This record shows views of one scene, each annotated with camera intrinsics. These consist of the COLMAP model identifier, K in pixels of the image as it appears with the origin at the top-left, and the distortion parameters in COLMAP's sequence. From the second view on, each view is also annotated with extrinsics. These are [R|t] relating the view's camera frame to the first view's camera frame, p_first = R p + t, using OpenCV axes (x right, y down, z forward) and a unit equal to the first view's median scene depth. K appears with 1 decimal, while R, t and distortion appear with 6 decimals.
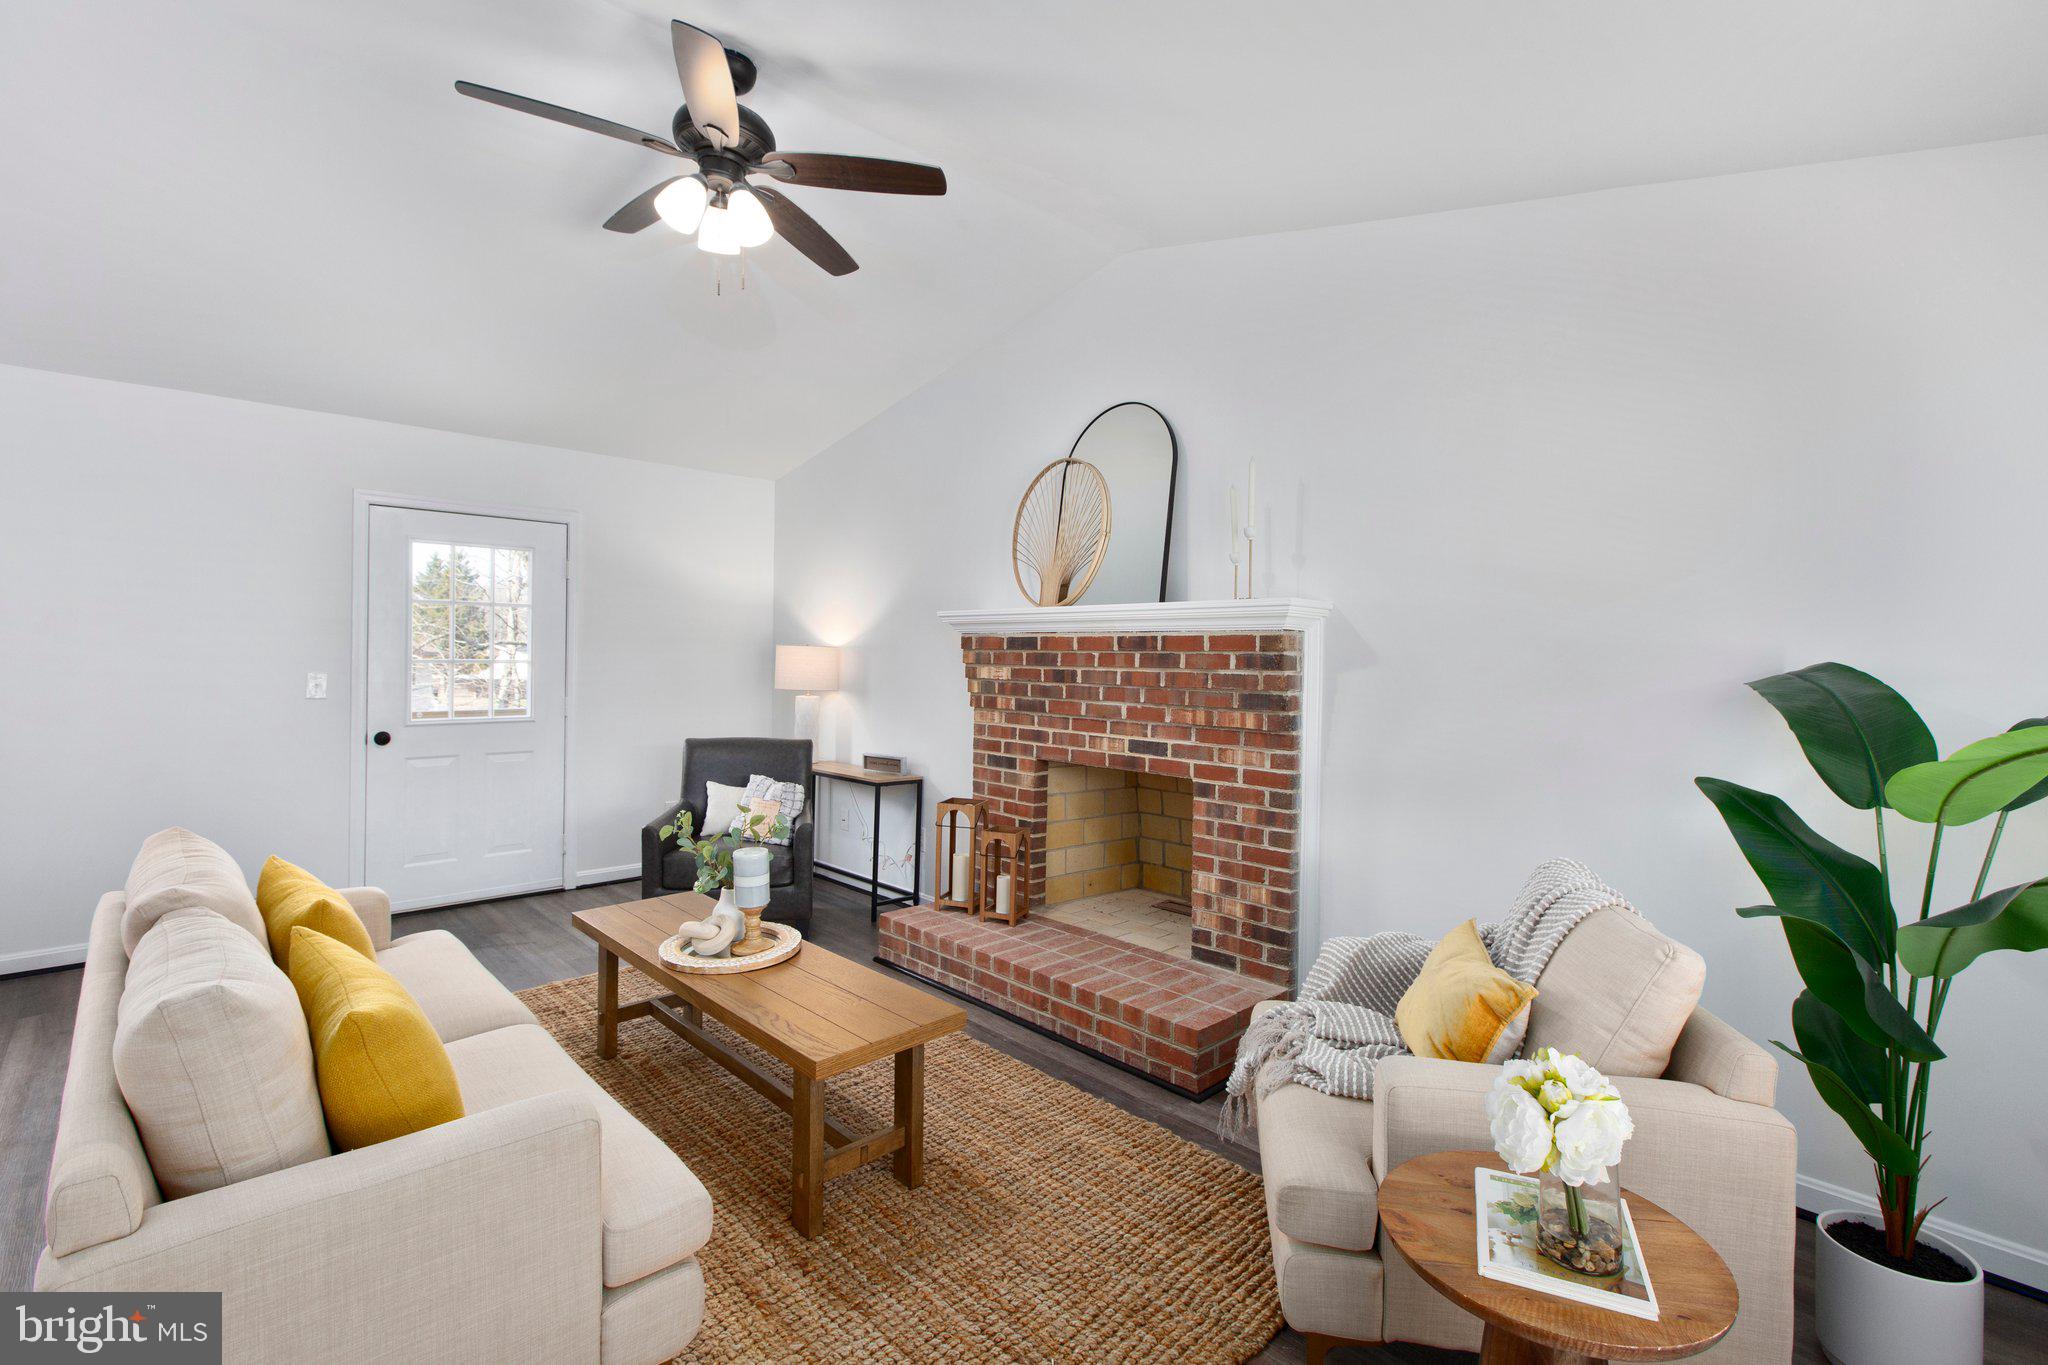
lens RADIAL K [[897.1, 0, 1033.9], [0, 897.1, 664.3], [0, 0, 1]] dist [0.002899, 0.001364]
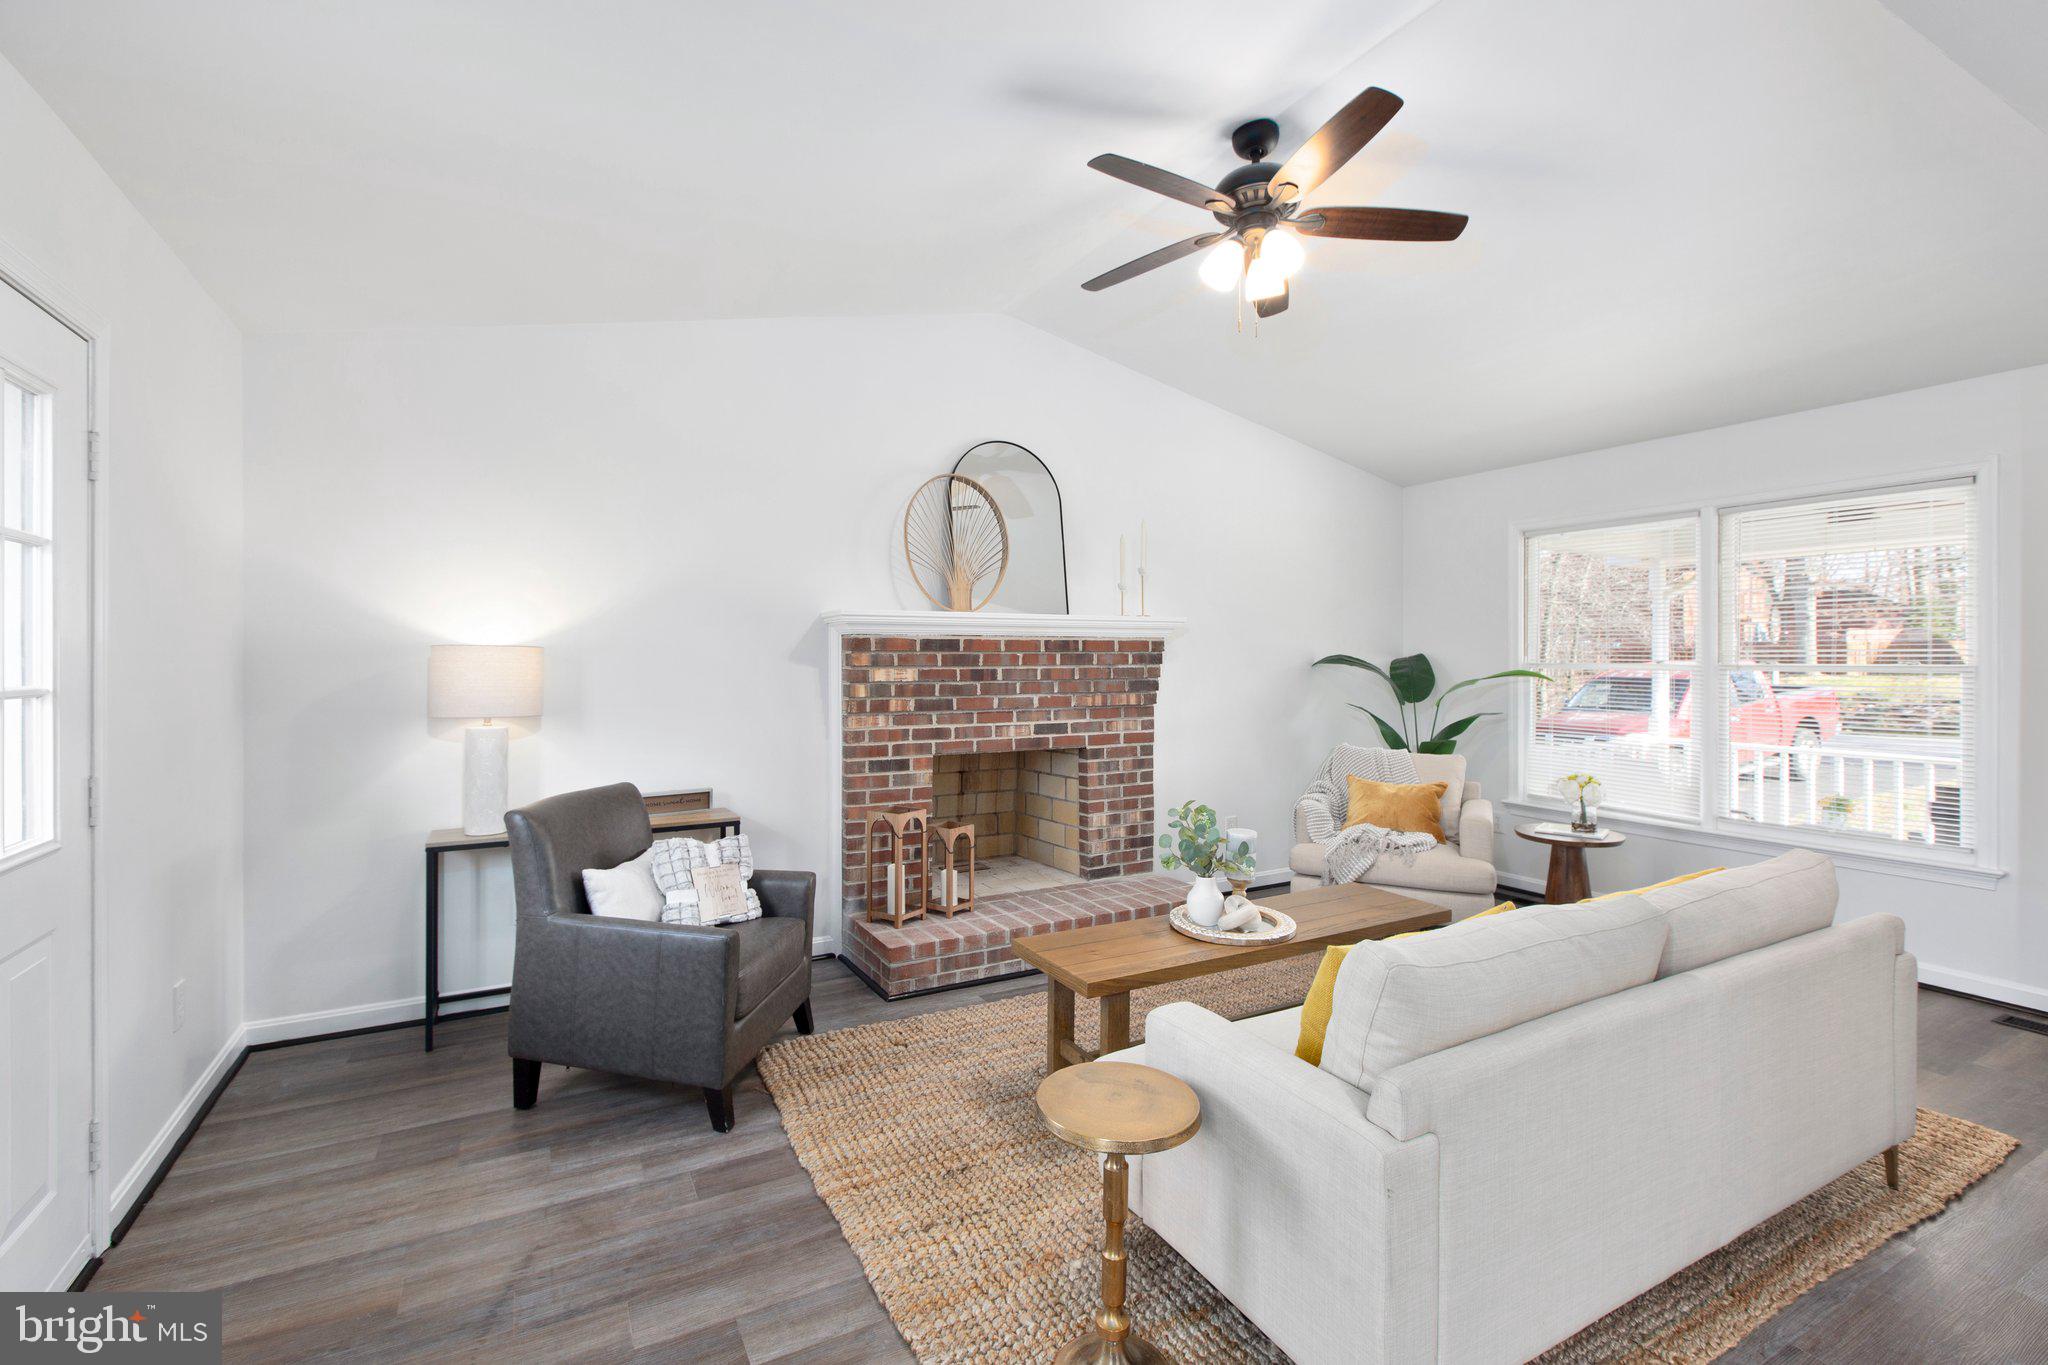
lens RADIAL K [[897.1, 0, 1005.2], [0, 897.1, 663.2], [0, 0, 1]] dist [0.002899, 0.001364]
pose [[0.295043, -0.020065, 0.955273, -1.085097], [0.014289, 0.999760, 0.016586, -0.020618], [-0.955377, 0.008756, 0.295259, 0.684929]]
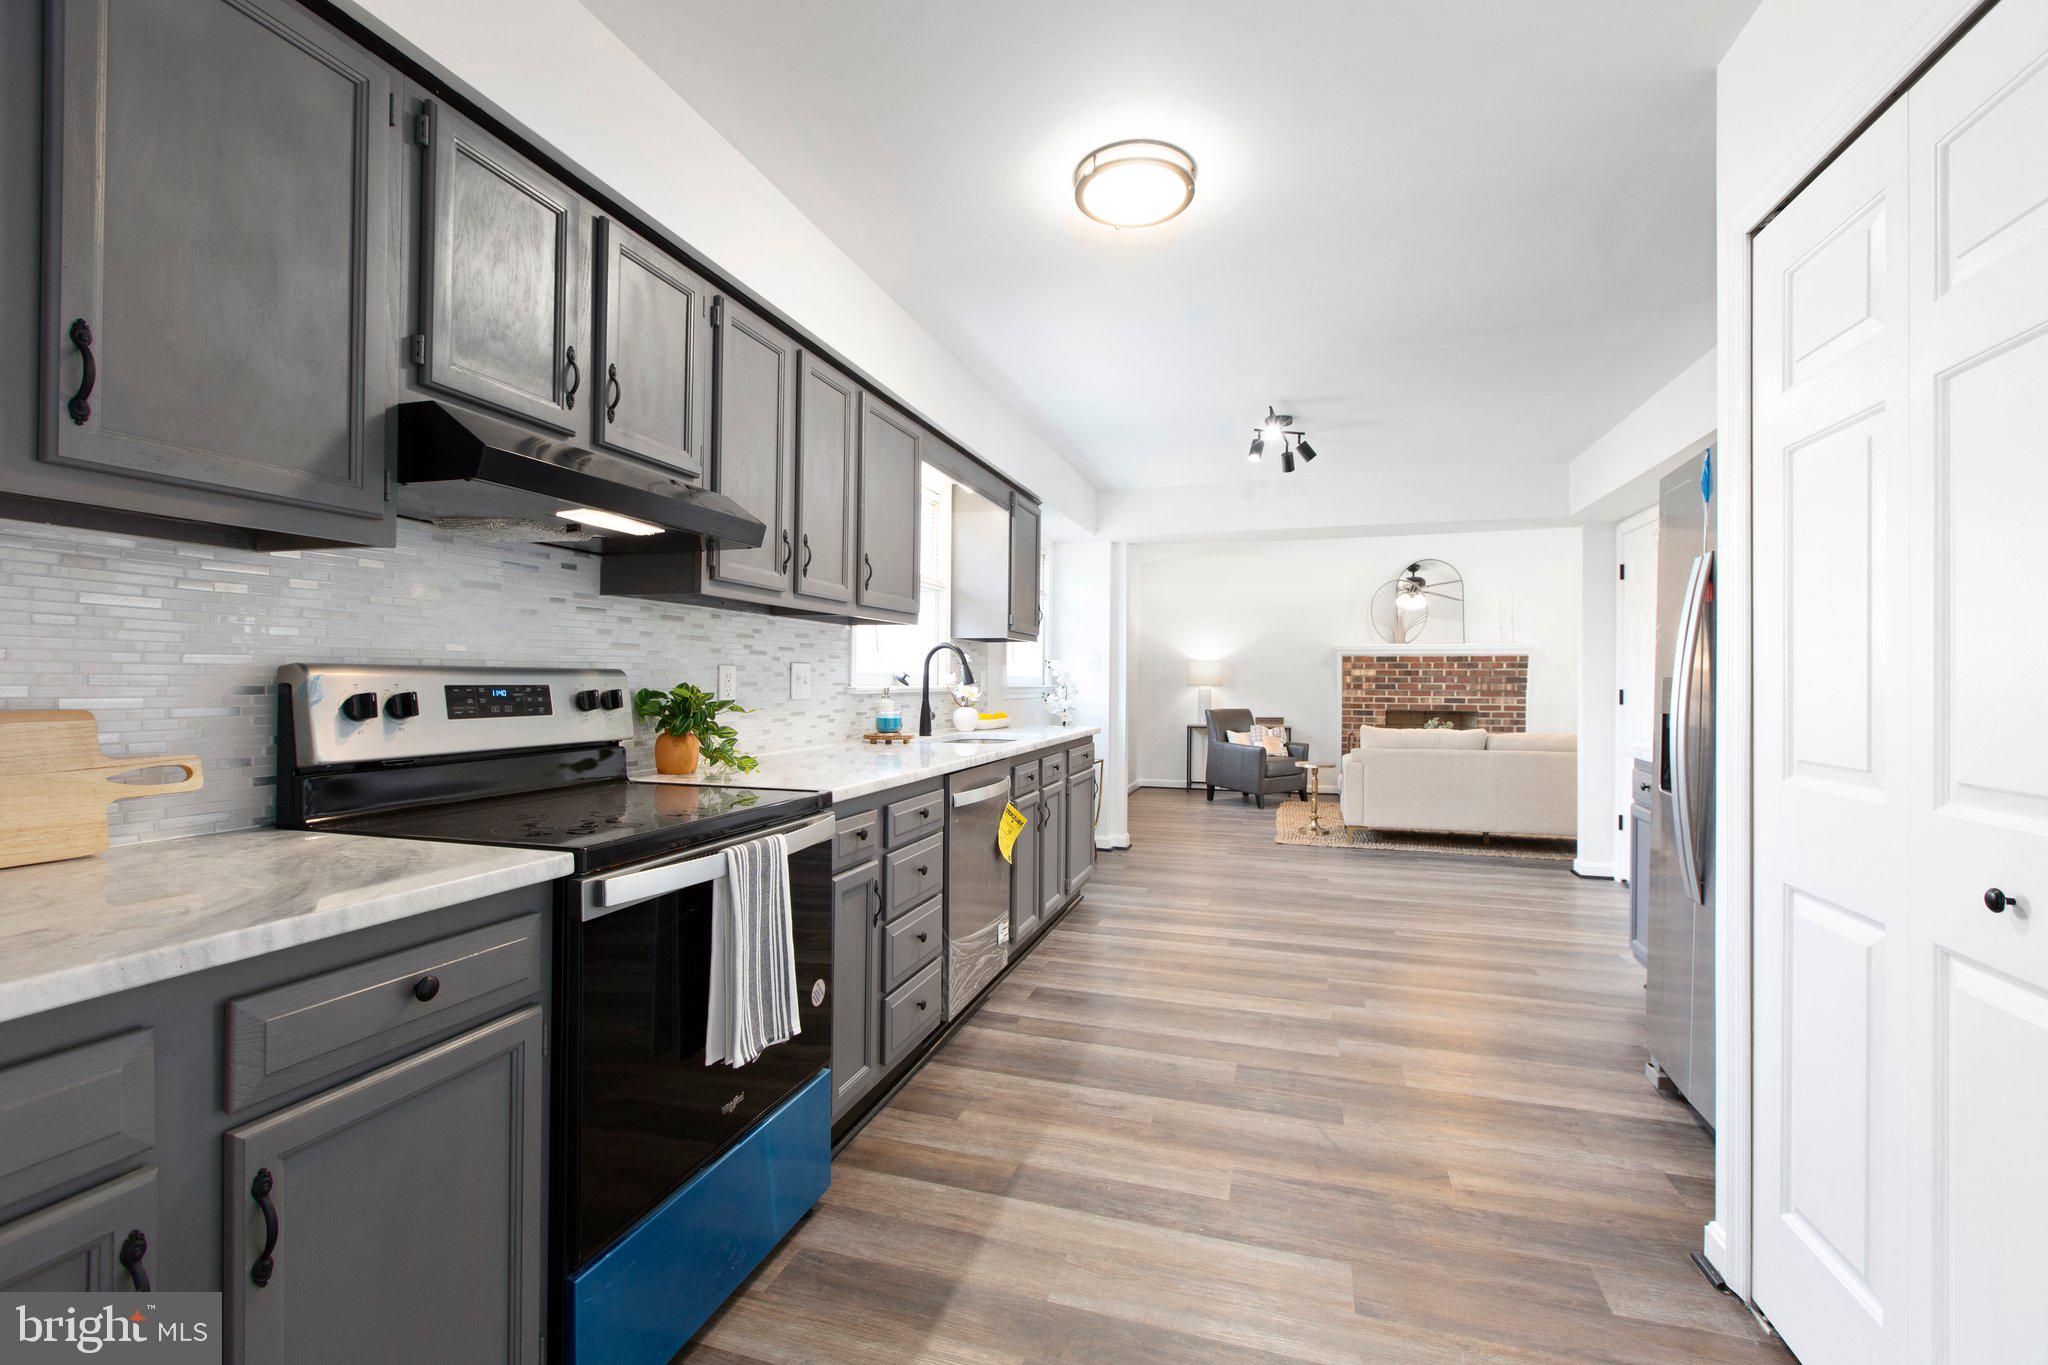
lens RADIAL K [[897.1, 0, 1032.5], [0, 897.1, 671.7], [0, 0, 1]] dist [0.002899, 0.001364]
pose [[0.877064, -0.008492, 0.480298, -2.099180], [0.013634, 0.999881, -0.007217, 0.013904], [-0.480179, 0.012878, 0.877076, -0.631228]]
